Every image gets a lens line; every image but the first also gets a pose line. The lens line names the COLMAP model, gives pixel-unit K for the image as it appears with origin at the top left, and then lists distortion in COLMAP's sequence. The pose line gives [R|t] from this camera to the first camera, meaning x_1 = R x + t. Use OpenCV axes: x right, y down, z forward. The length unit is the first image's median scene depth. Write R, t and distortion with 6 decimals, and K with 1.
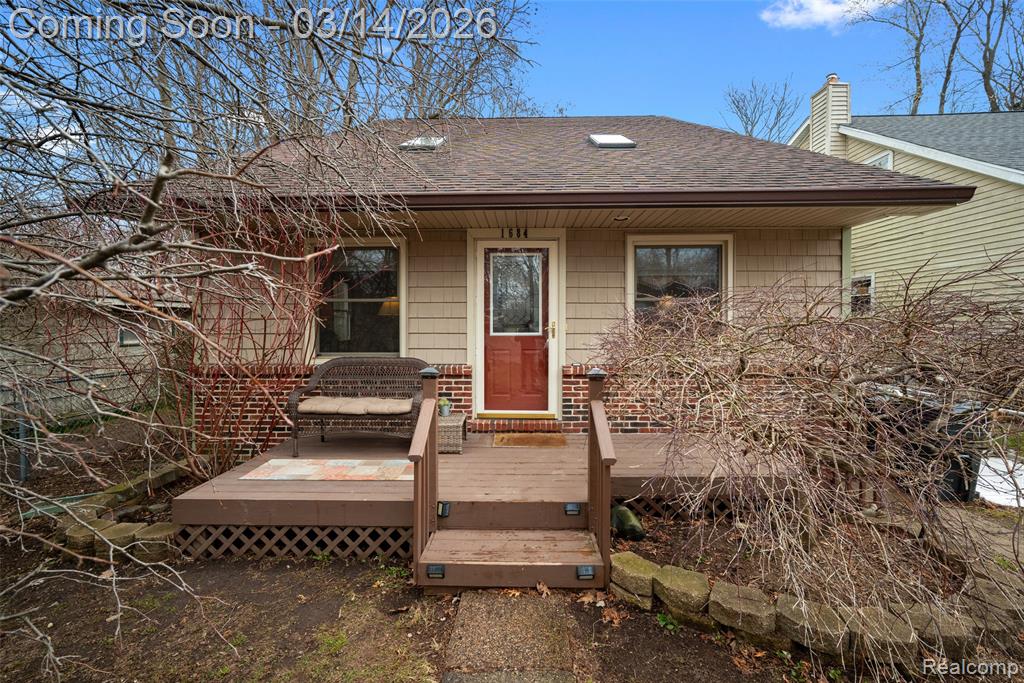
lens RADIAL K [[432.3, 0, 512.2], [0, 432.3, 328.4], [0, 0, 1]] dist [-0.002076, 0.000008]
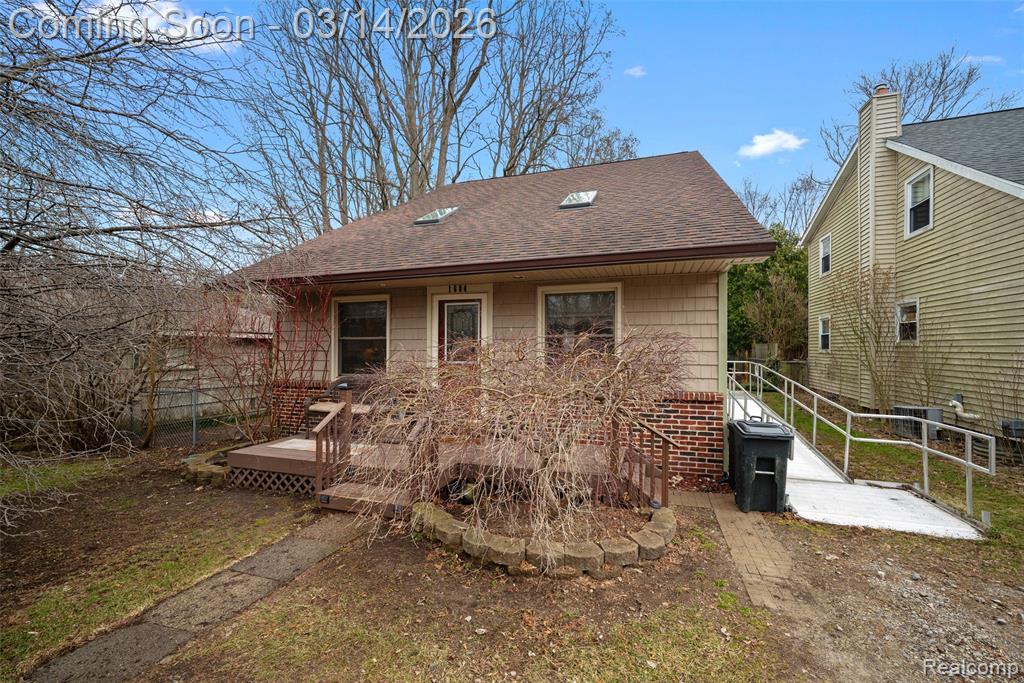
lens RADIAL K [[427.6, 0, 507.3], [0, 427.6, 338.9], [0, 0, 1]] dist [-0.002100, 0.000081]
pose [[0.952283, -0.005858, -0.305160, 0.573540], [-0.004207, 0.999469, -0.032313, -0.018591], [0.305188, 0.032055, 0.951753, -0.240643]]
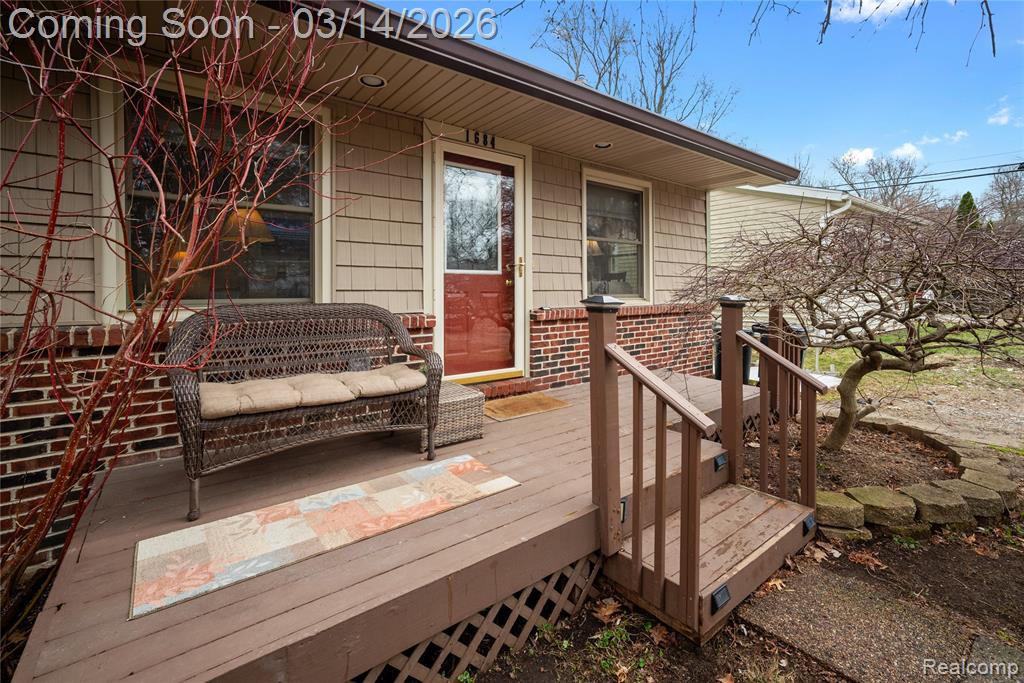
lens RADIAL K [[446.5, 0, 522.8], [0, 446.5, 285.6], [0, 0, 1]] dist [-0.000688, 0.000070]
pose [[0.777030, 0.005265, 0.629441, -0.436178], [0.006058, 0.999856, -0.015842, 0.052271], [-0.629434, 0.016123, 0.776887, 0.346549]]
